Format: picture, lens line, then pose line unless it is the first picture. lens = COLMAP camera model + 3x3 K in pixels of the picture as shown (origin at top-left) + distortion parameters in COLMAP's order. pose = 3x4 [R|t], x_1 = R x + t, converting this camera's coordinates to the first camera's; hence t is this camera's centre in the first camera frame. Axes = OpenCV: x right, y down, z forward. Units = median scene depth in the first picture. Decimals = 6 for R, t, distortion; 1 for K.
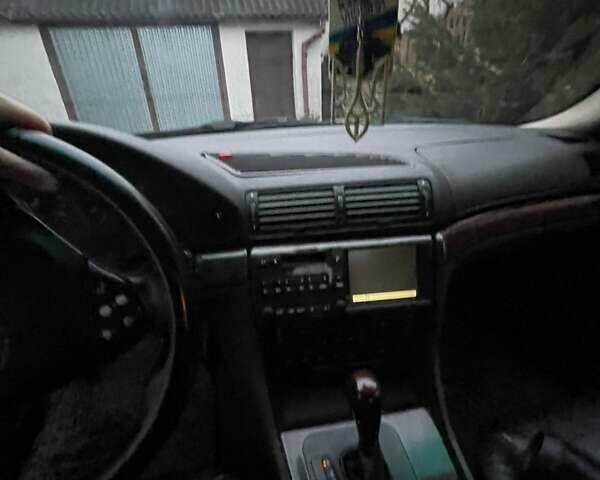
lens RADIAL K [[315.8, 0, 300.0], [0, 315.8, 240.0], [0, 0, 1]] dist [0.001799, 0.000127]
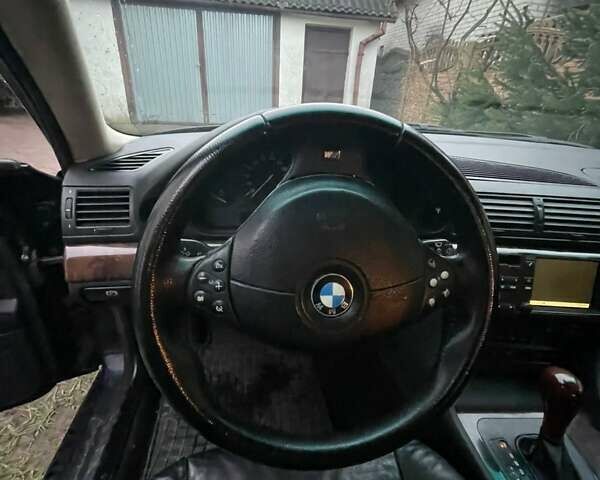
lens RADIAL K [[315.8, 0, 300.0], [0, 315.8, 240.0], [0, 0, 1]] dist [0.001799, 0.000127]
pose [[0.989639, 0.135341, -0.047940, -0.374830], [-0.134729, 0.990757, 0.015786, 0.040113], [0.049634, -0.009164, 0.998725, -0.075779]]
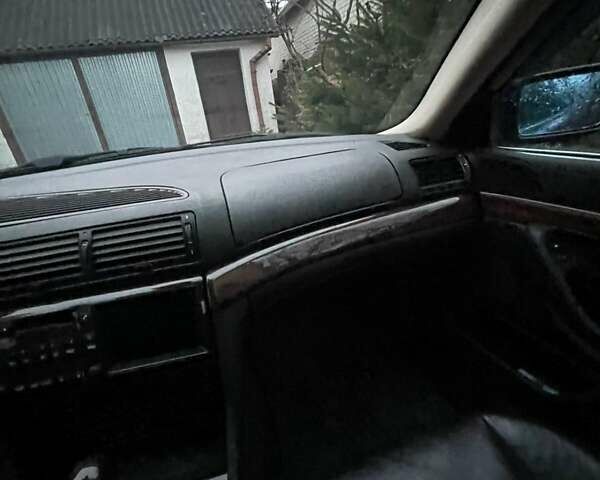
lens RADIAL K [[315.8, 0, 300.0], [0, 315.8, 240.0], [0, 0, 1]] dist [0.001799, 0.000127]
pose [[0.993103, -0.104765, 0.052646, 0.401796], [0.106563, 0.993772, -0.032584, -0.033817], [-0.048904, 0.037970, 0.998082, 0.066158]]
